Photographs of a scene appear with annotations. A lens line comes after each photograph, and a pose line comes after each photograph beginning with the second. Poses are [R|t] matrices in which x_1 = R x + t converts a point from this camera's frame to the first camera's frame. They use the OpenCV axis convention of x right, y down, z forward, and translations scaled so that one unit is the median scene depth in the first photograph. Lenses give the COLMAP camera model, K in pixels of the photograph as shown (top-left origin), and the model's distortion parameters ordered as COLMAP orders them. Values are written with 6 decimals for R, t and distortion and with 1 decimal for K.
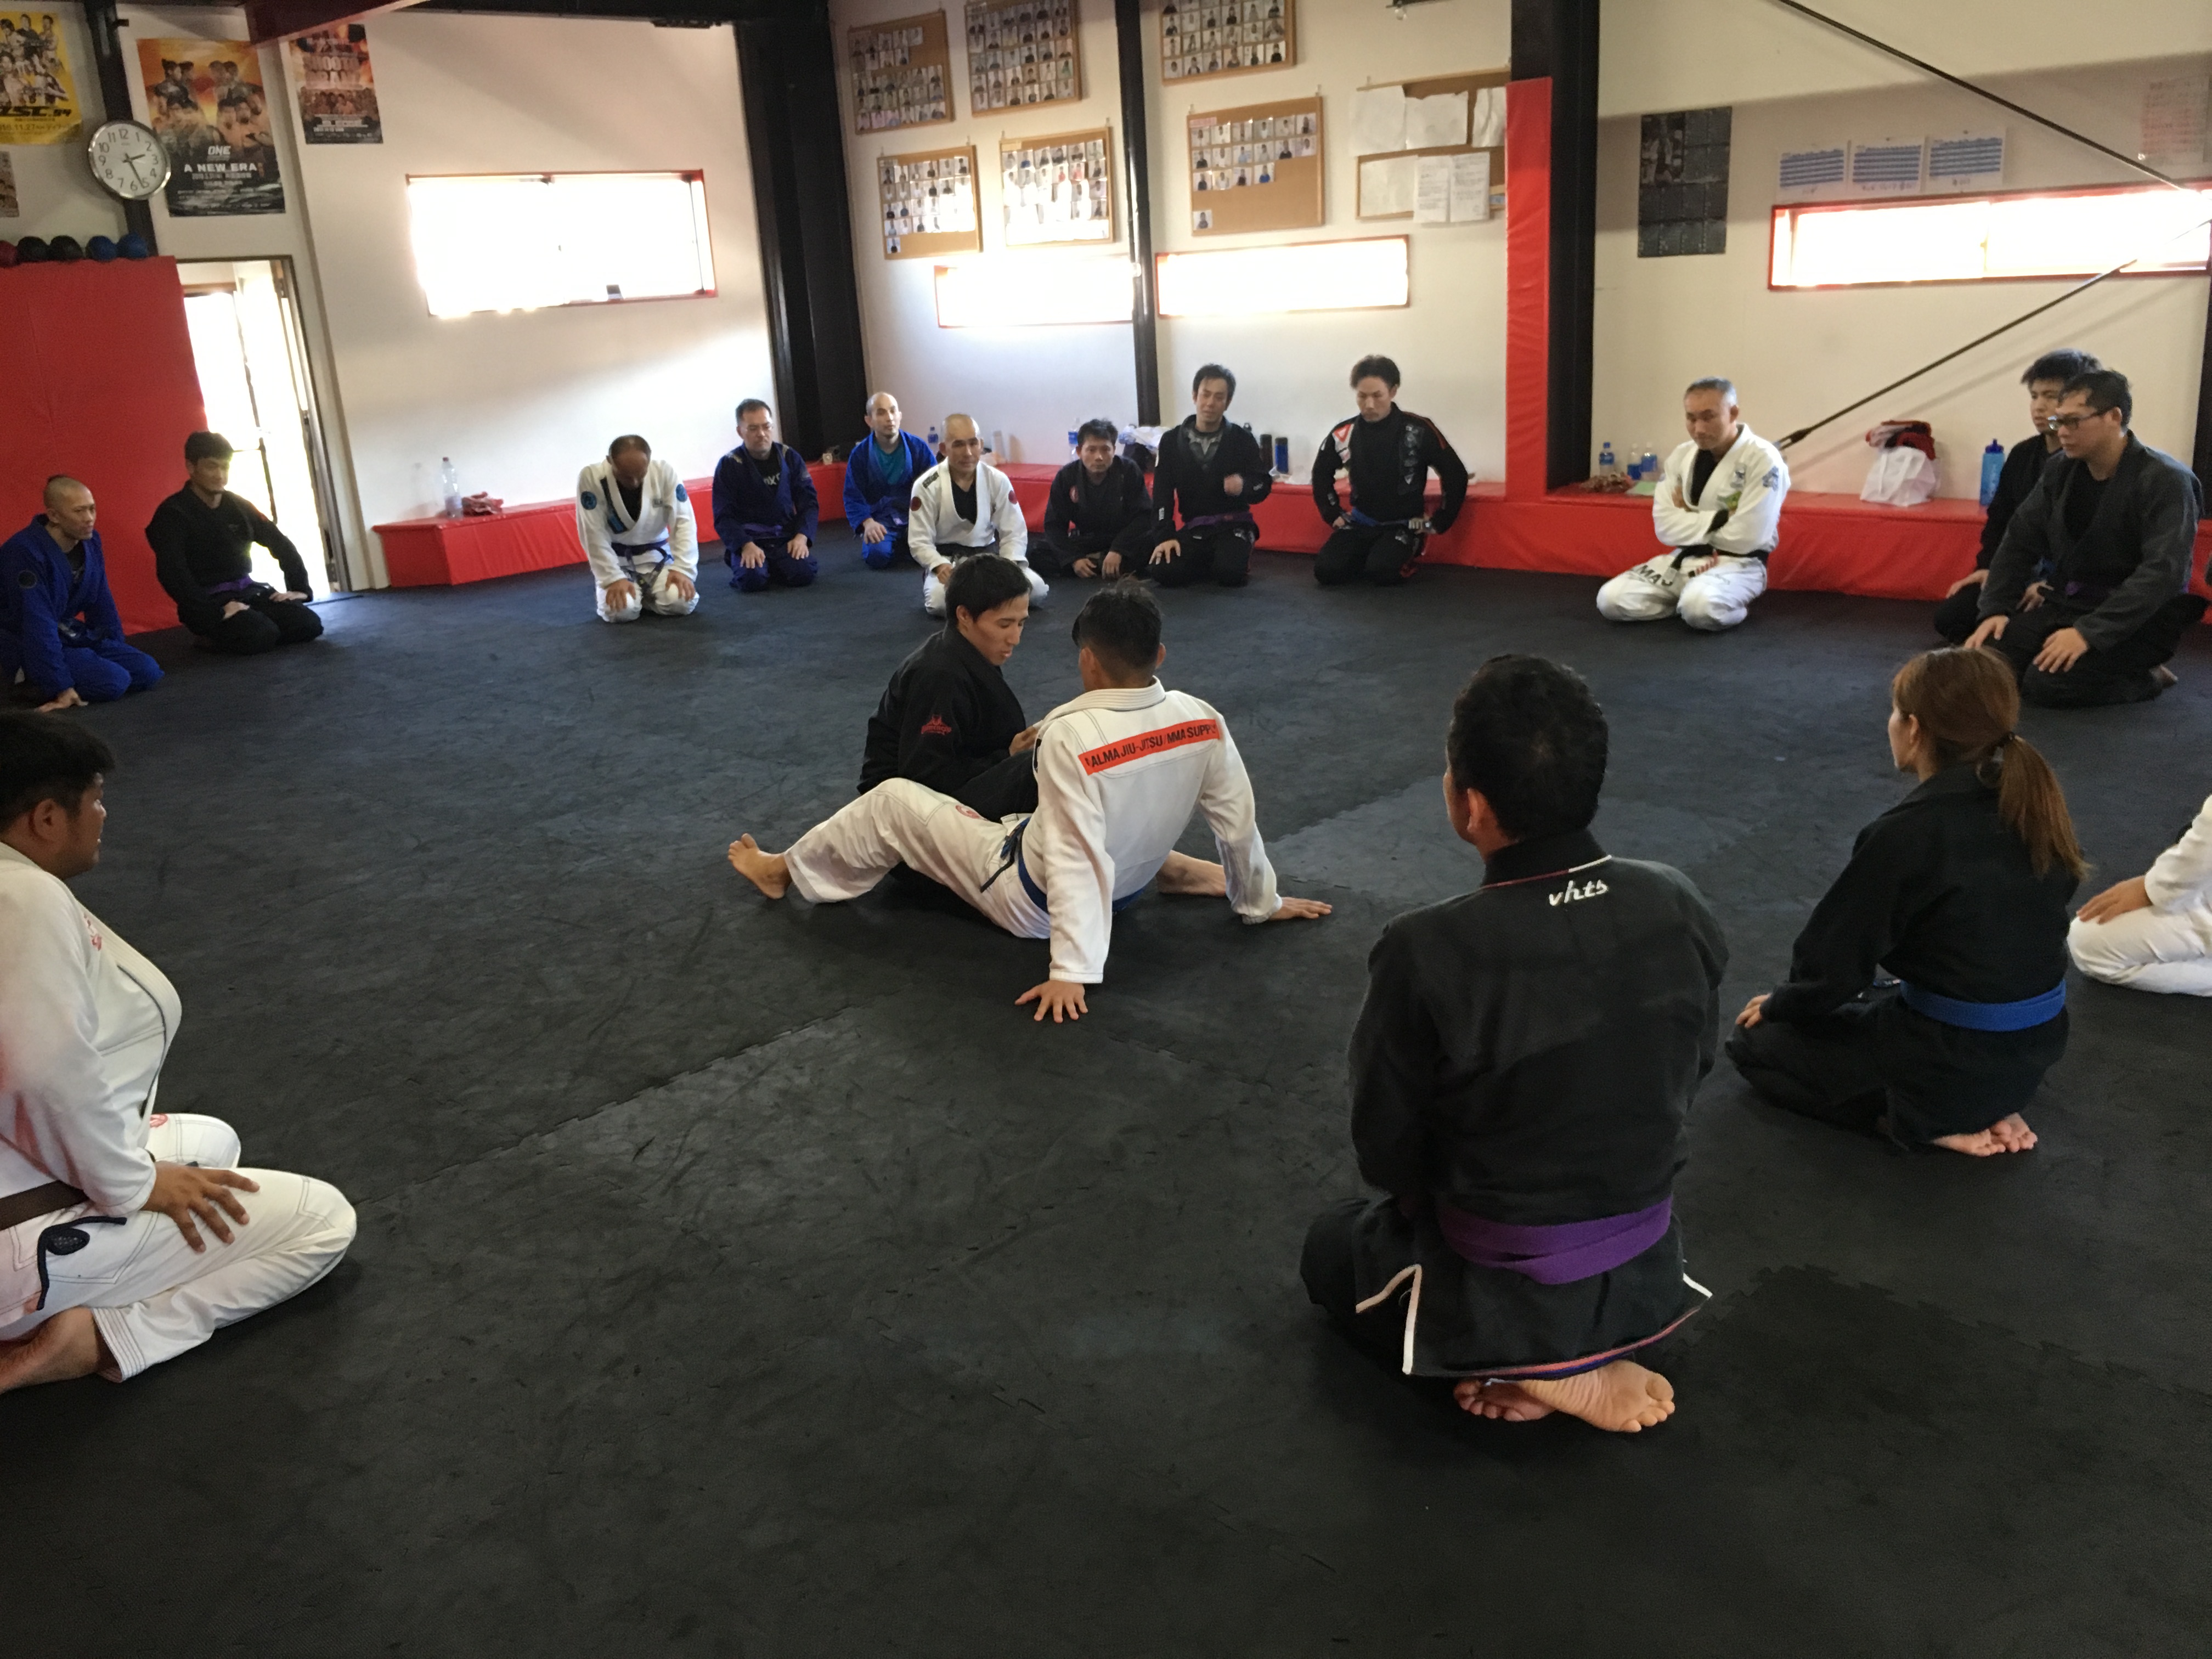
lens RADIAL K [[1913.0, 0, 1110.1], [0, 1913.0, 819.6], [0, 0, 1]] dist [0.080140, -0.109578]
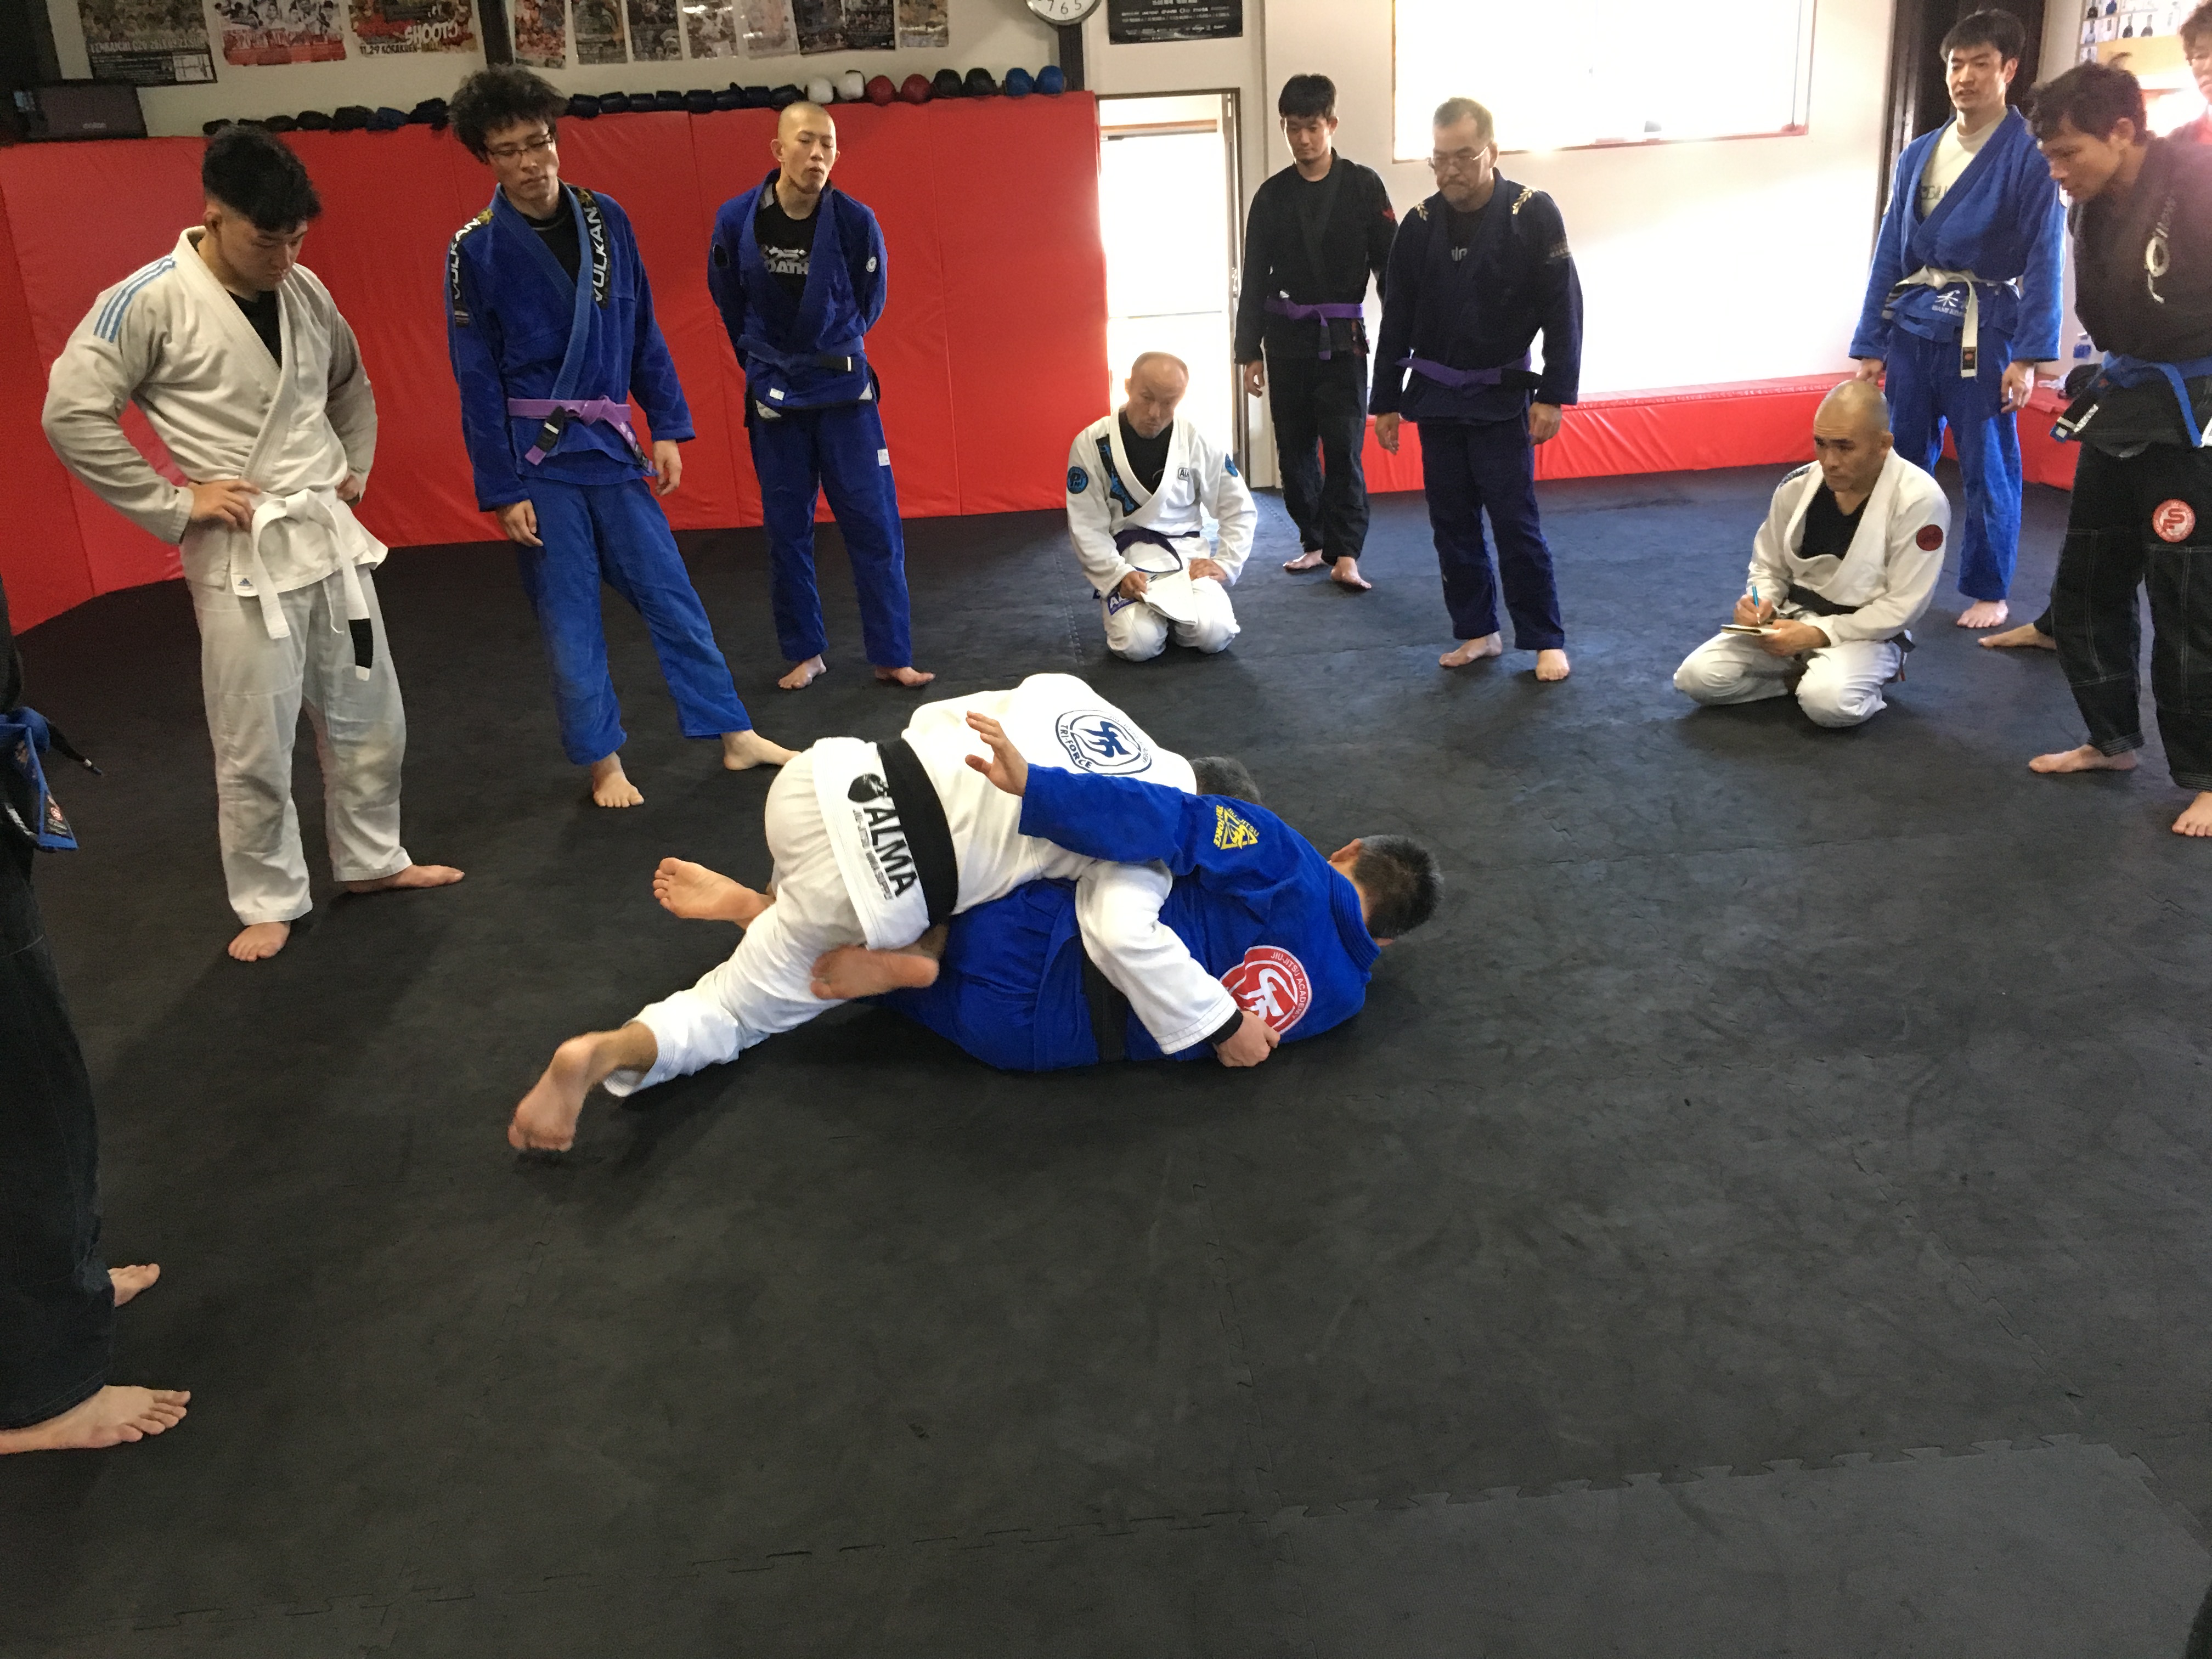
lens RADIAL K [[1913.0, 0, 1108.5], [0, 1913.0, 842.0], [0, 0, 1]] dist [0.080140, -0.109578]
pose [[0.756173, 0.240978, -0.608385, 0.134037], [-0.177541, 0.970402, 0.163702, -0.100302], [0.629827, -0.015774, 0.776575, 0.305625]]
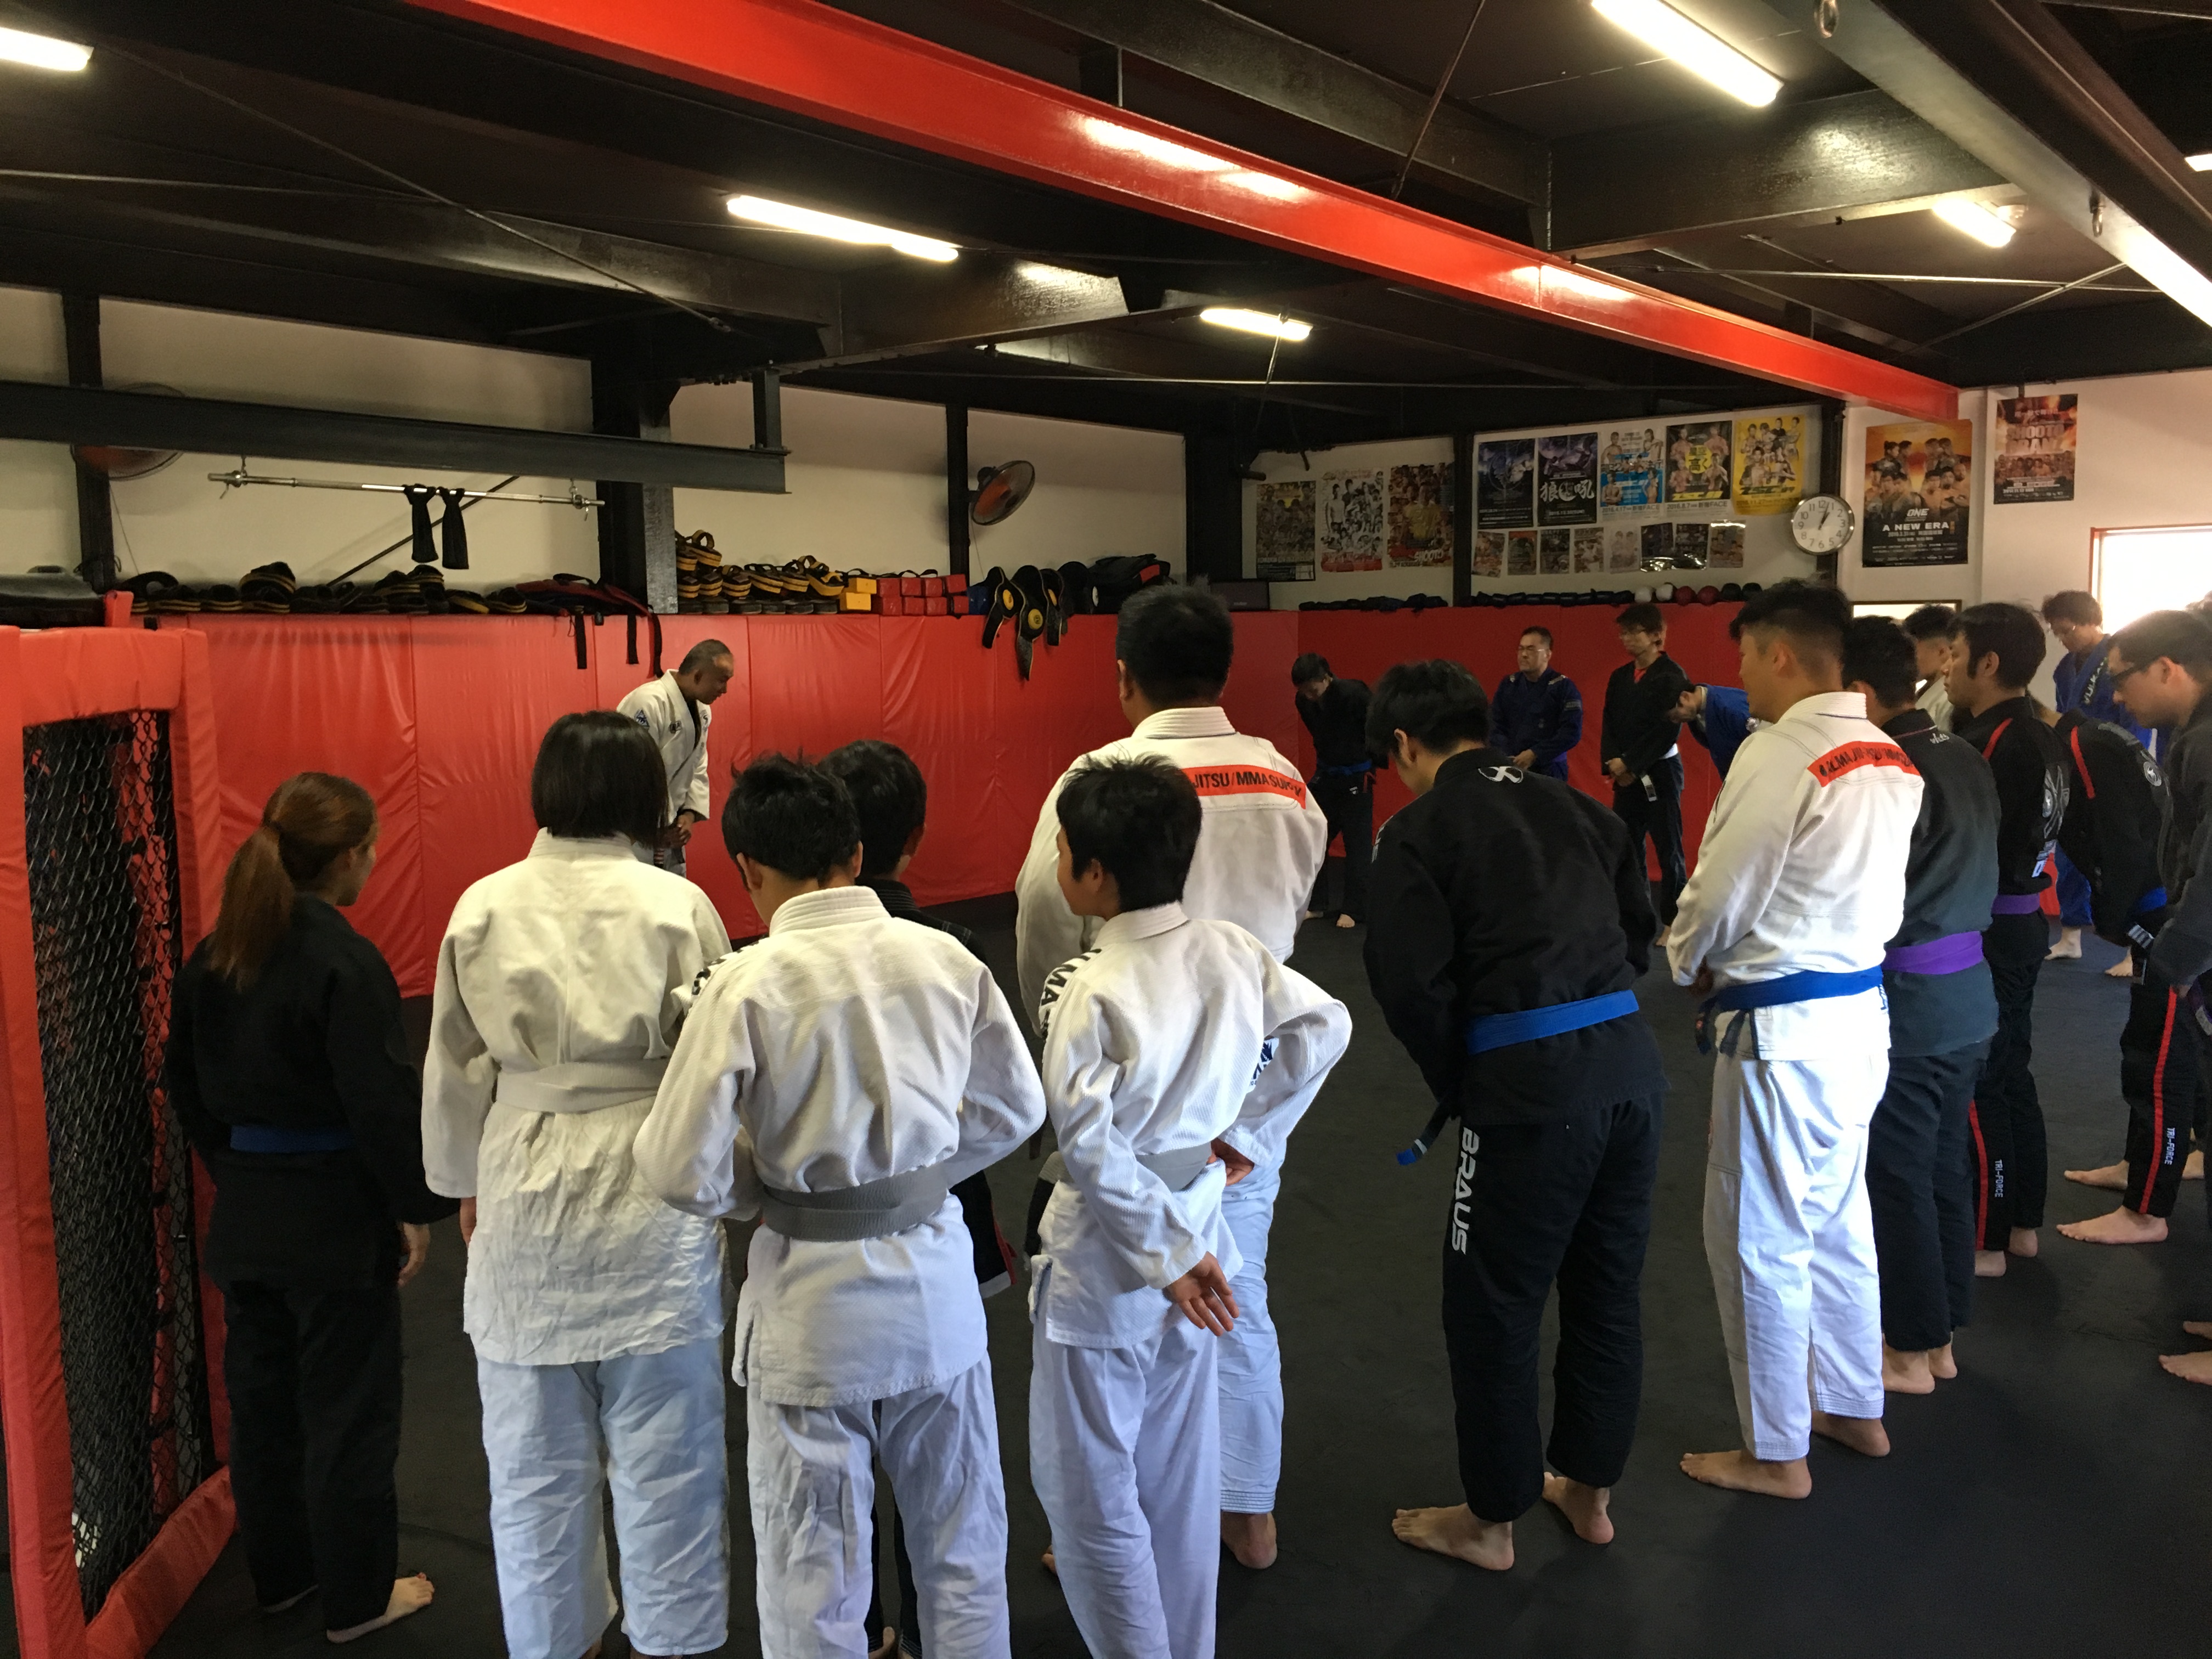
lens RADIAL K [[1913.0, 0, 1104.7], [0, 1913.0, 808.8], [0, 0, 1]] dist [0.080140, -0.109578]
pose [[0.126482, 0.148826, -0.980741, 0.644436], [-0.277561, 0.954499, 0.109048, -0.163792], [0.952346, 0.258422, 0.162035, 0.386148]]
